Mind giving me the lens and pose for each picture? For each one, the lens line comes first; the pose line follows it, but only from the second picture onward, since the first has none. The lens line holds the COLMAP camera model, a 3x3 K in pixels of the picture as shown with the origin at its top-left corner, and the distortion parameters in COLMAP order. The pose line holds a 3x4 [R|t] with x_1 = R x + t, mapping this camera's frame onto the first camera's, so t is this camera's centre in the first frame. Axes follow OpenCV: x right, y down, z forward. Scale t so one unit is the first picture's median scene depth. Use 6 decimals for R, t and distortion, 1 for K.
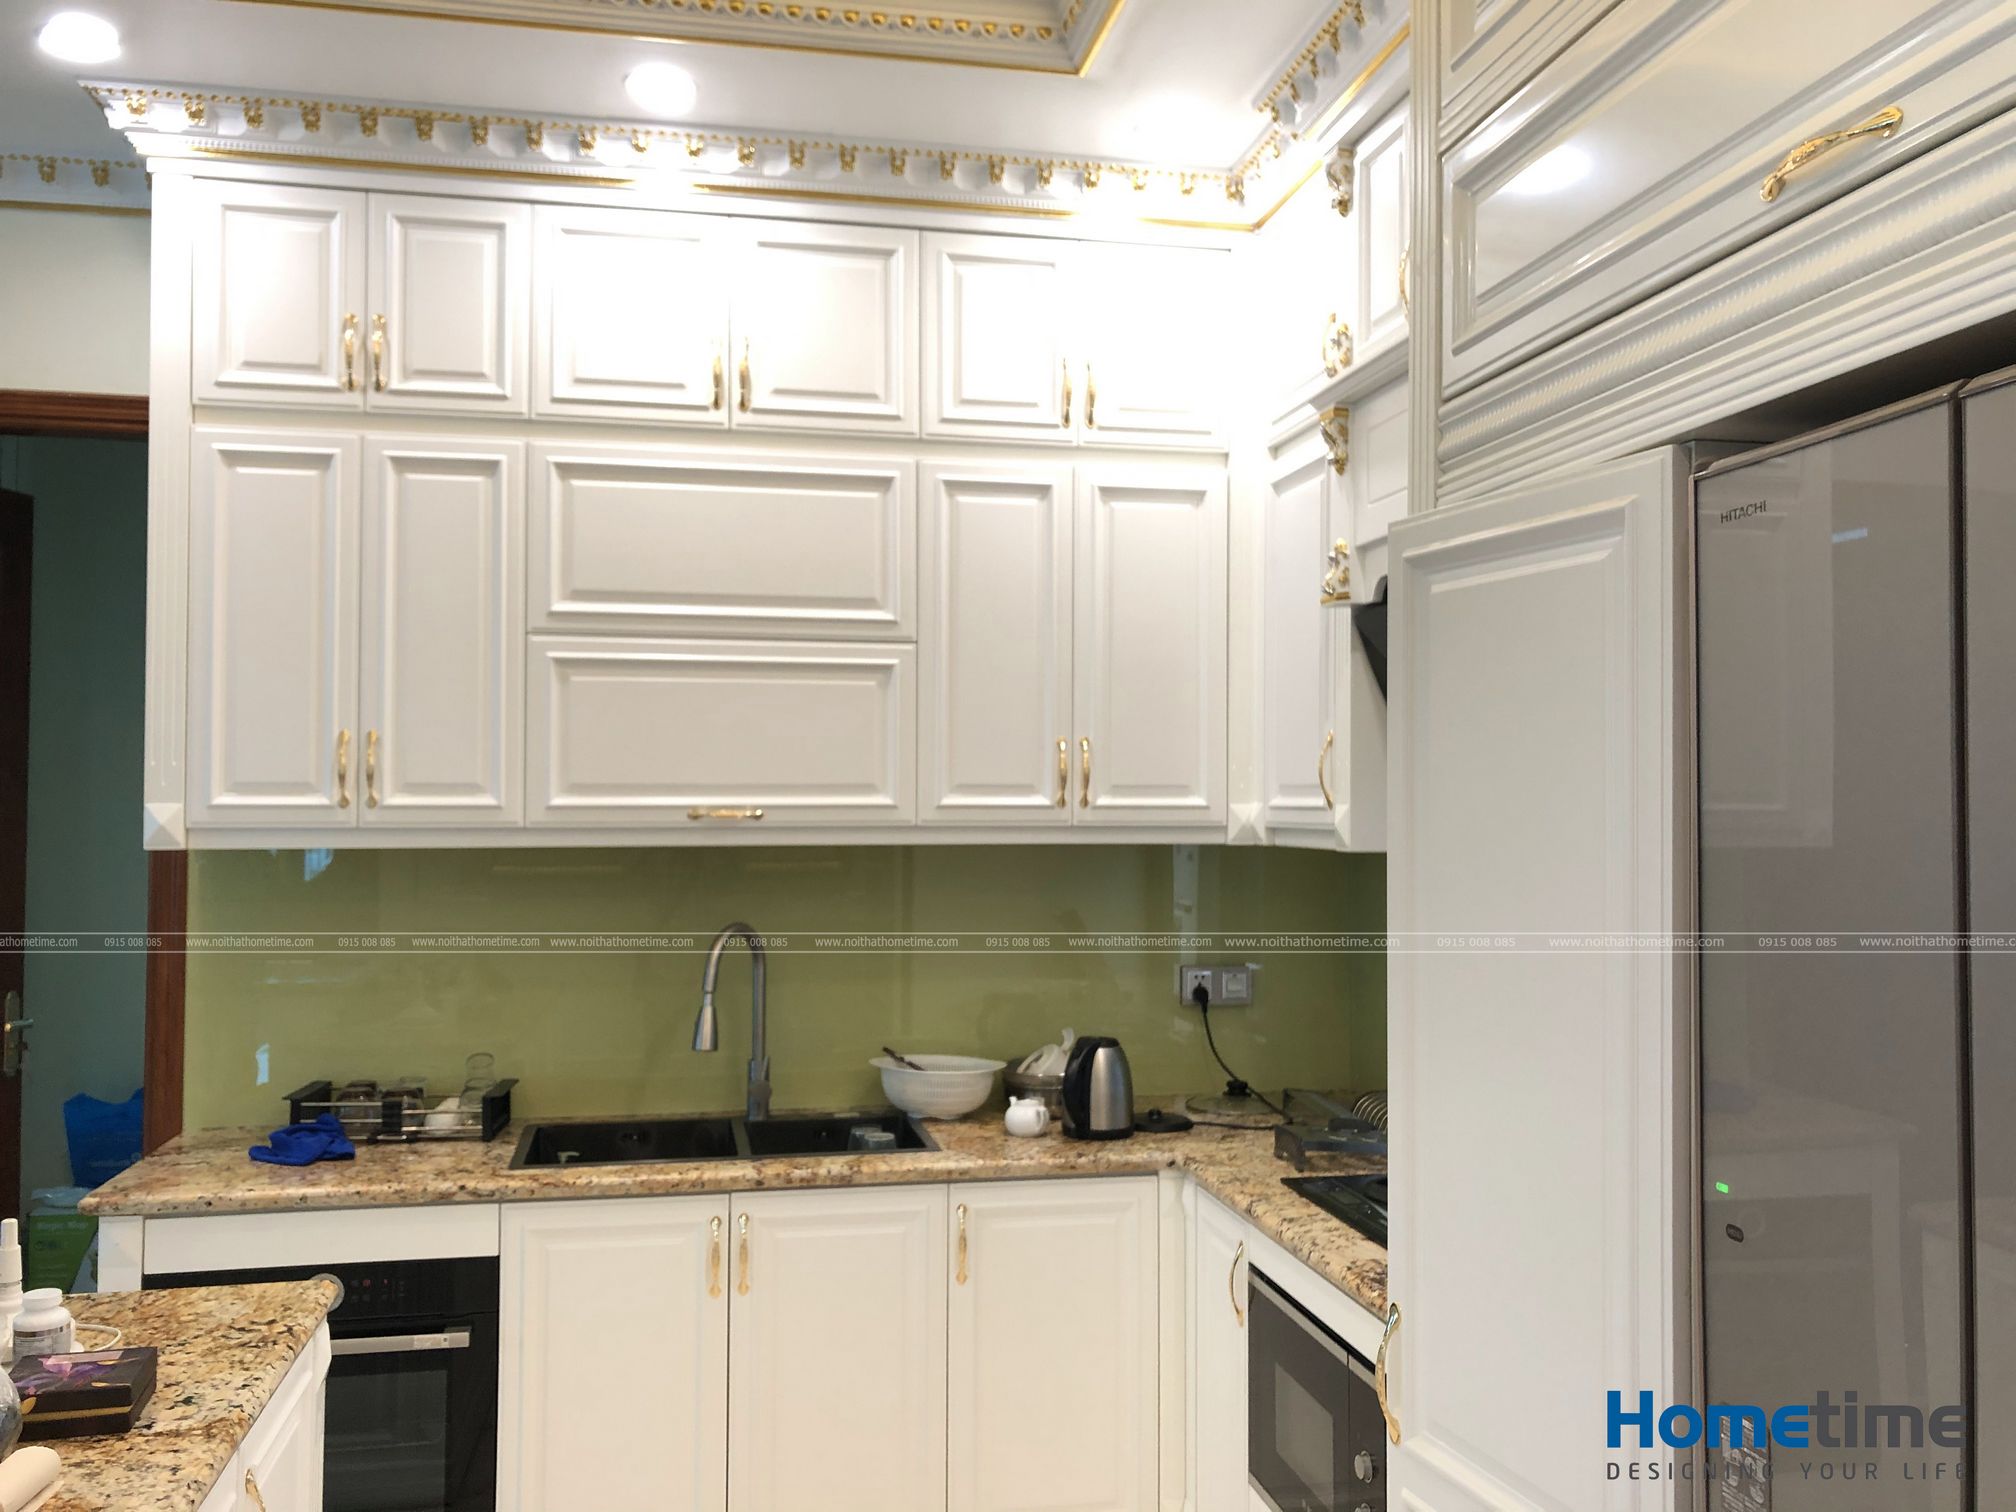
lens RADIAL K [[1685.1, 0, 1011.5], [0, 1685.1, 763.3], [0, 0, 1]] dist [0.054778, -0.086050]
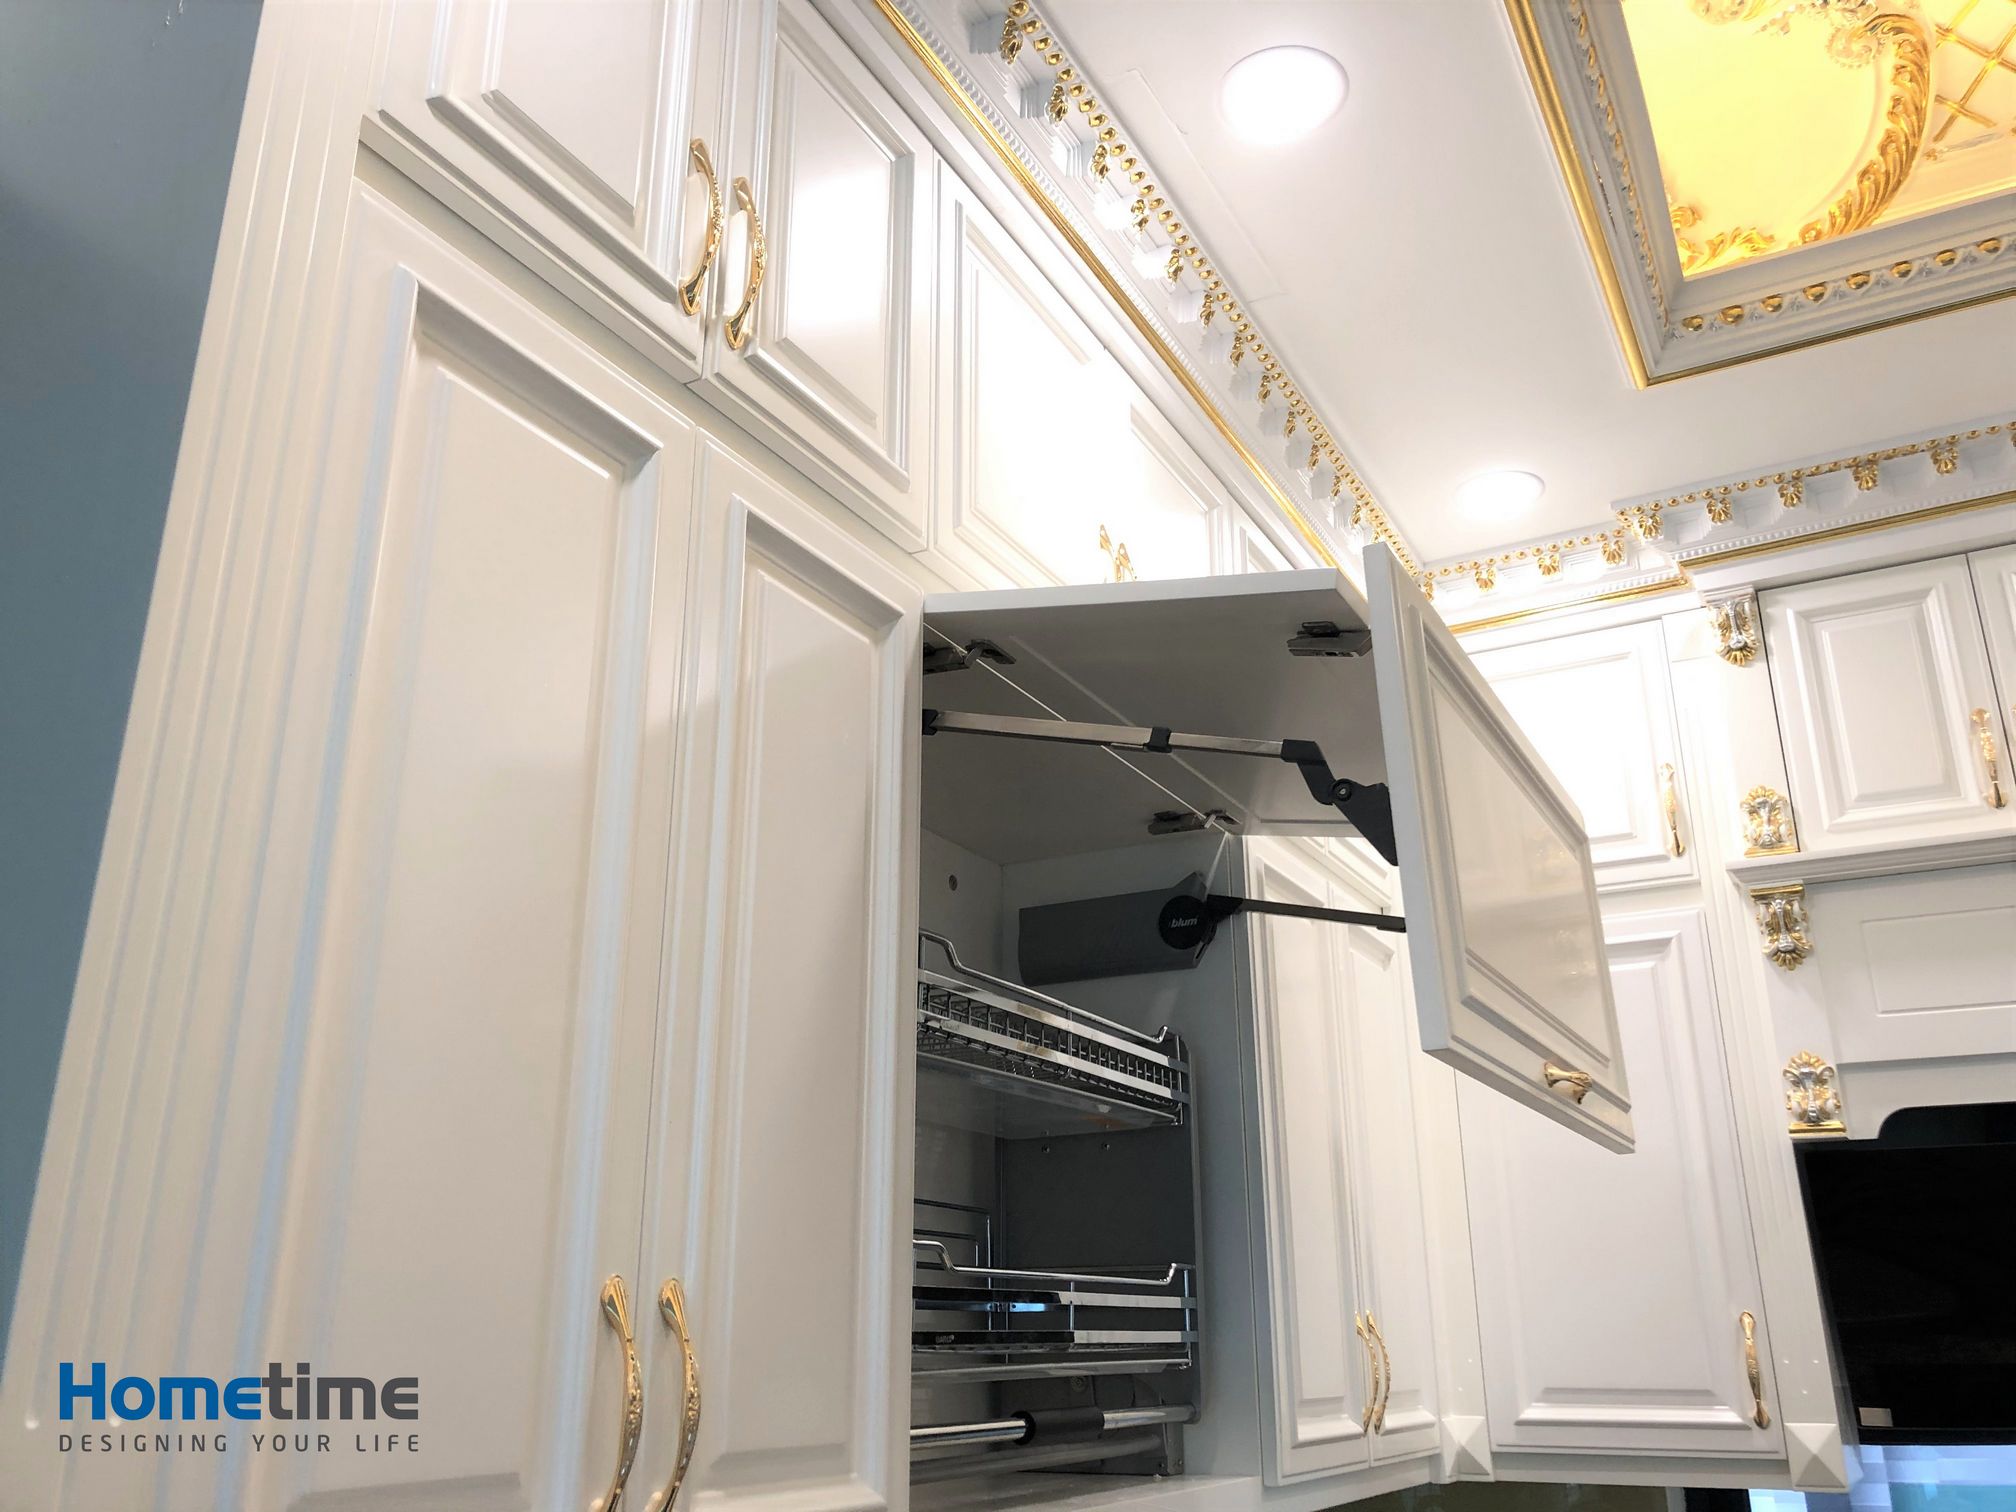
lens RADIAL K [[1674.3, 0, 1058.2], [0, 1674.3, 750.5], [0, 0, 1]] dist [0.019972, -0.003066]
pose [[0.619444, 0.256164, 0.742071, -0.584637], [-0.006145, 0.946817, -0.321714, -0.012411], [-0.785017, 0.194723, 0.588074, 0.740988]]
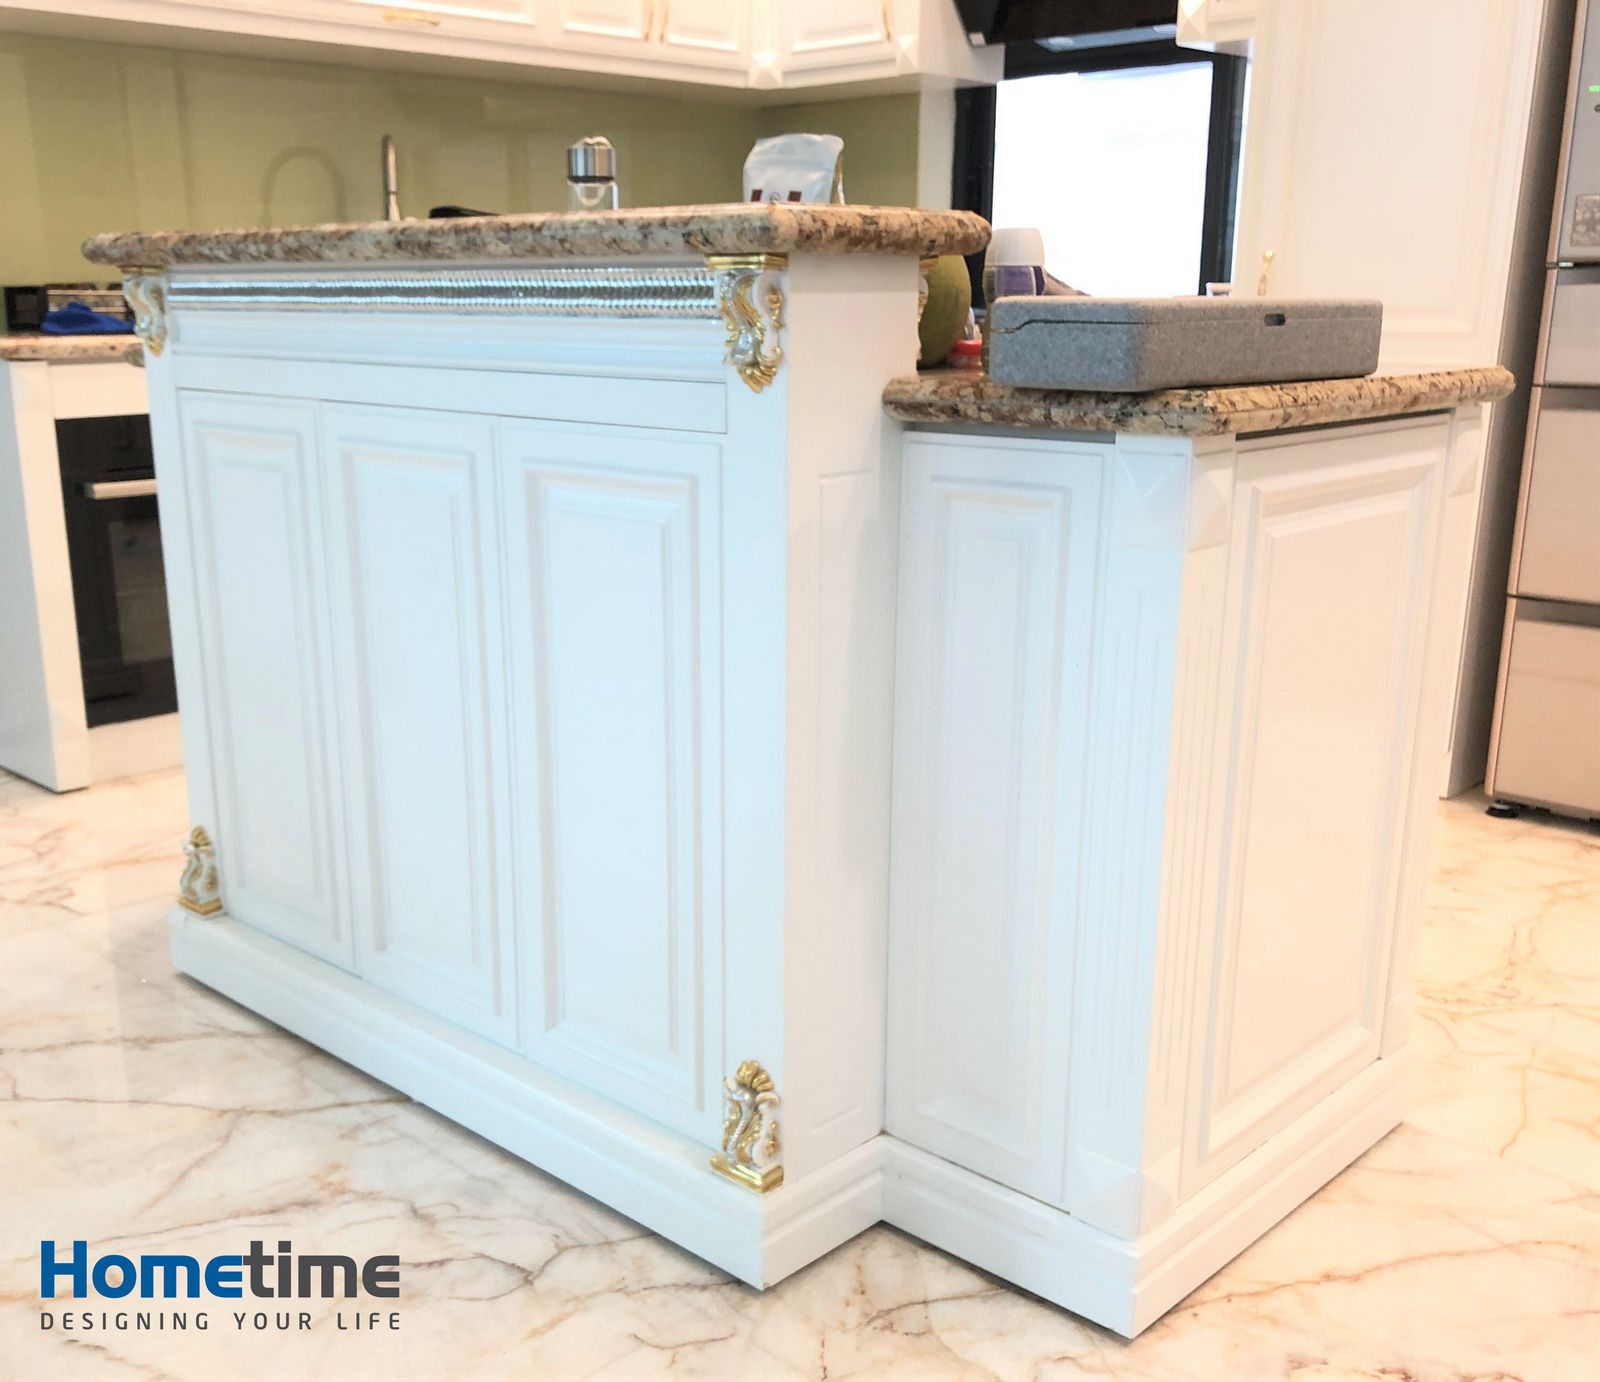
lens RADIAL K [[1662.5, 0, 736.0], [0, 1662.5, 760.1], [0, 0, 1]] dist [0.004812, -0.000257]
pose [[0.831982, -0.157809, 0.531885, -0.666810], [-0.008577, 0.954920, 0.296740, 0.173279], [-0.554736, -0.251444, 0.793123, -0.095060]]
